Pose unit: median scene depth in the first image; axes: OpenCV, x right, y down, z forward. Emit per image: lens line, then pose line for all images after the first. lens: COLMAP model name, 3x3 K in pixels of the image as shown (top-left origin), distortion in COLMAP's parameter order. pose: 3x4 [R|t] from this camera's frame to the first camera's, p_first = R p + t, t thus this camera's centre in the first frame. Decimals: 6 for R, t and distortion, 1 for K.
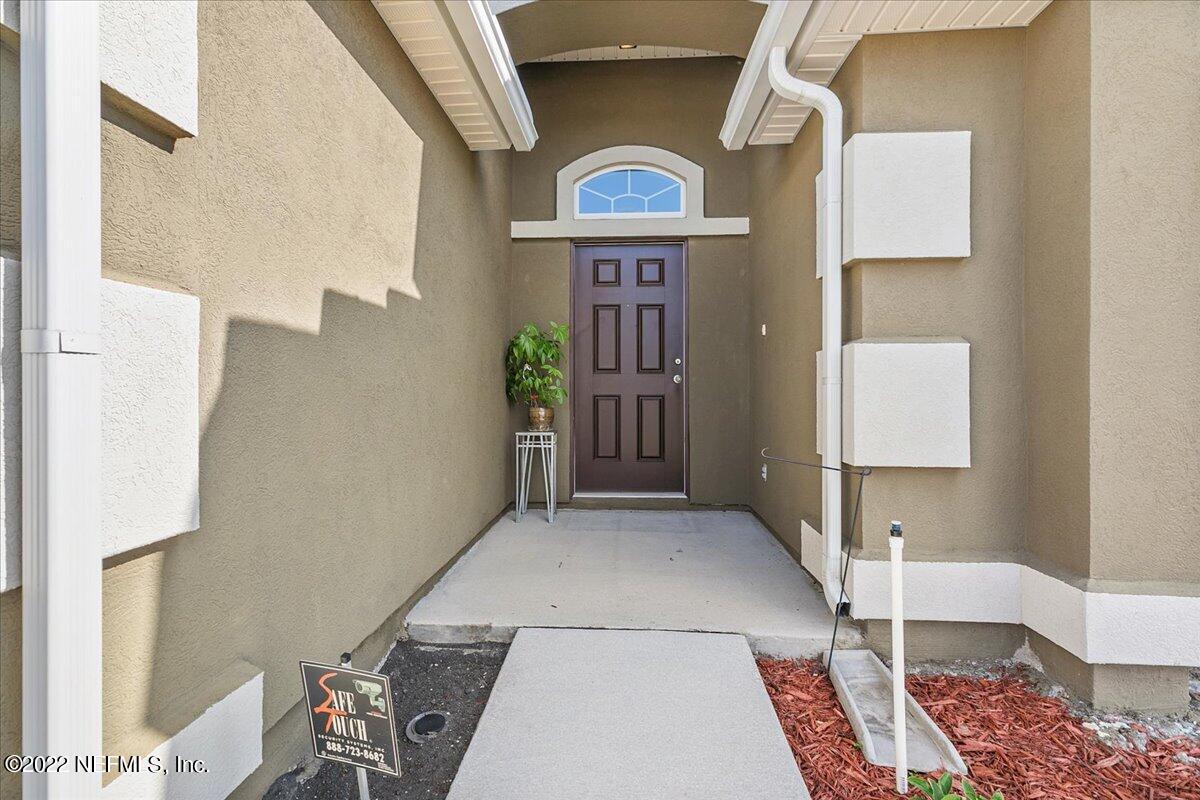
lens RADIAL K [[547.0, 0, 597.2], [0, 547.0, 413.5], [0, 0, 1]] dist [0.000932, 0.000177]
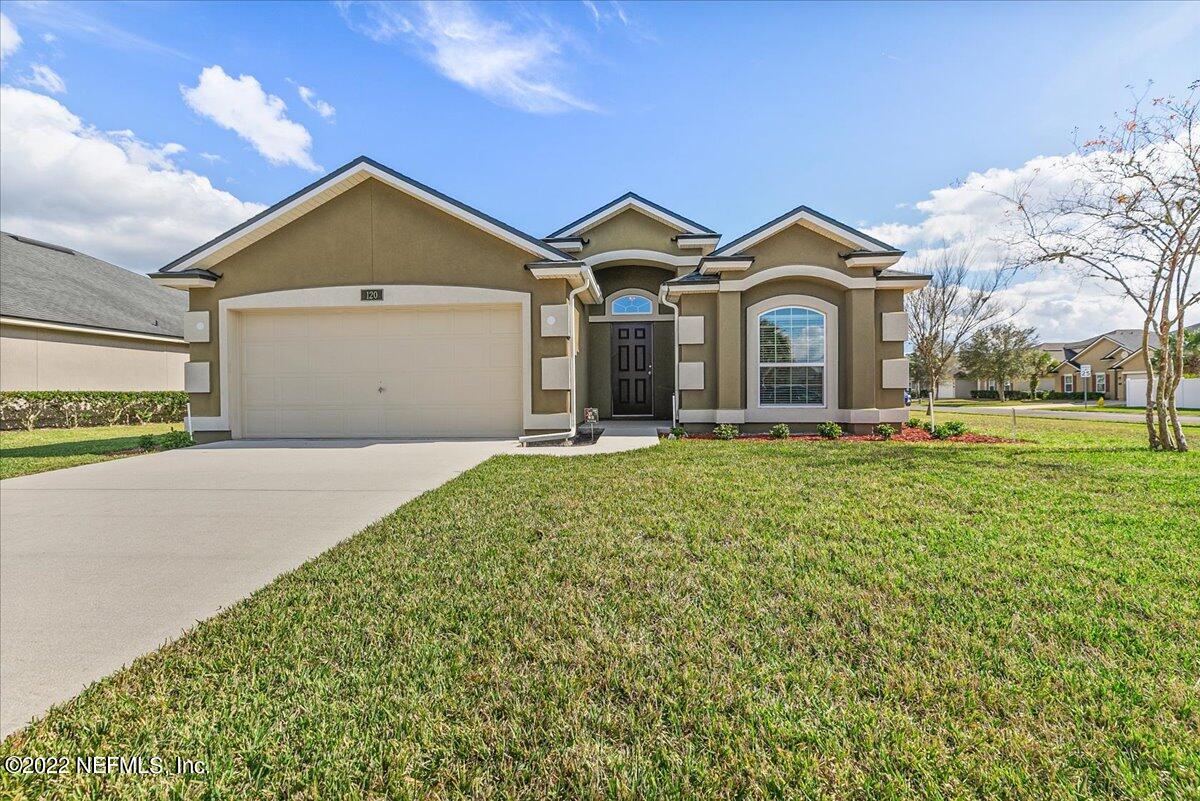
lens RADIAL K [[547.0, 0, 597.2], [0, 547.0, 414.0], [0, 0, 1]] dist [0.000932, 0.000177]
pose [[0.999719, -0.006654, -0.022748, -0.055843], [0.006476, 0.999948, -0.007878, 0.160957], [0.022799, 0.007729, 0.999710, -1.726442]]
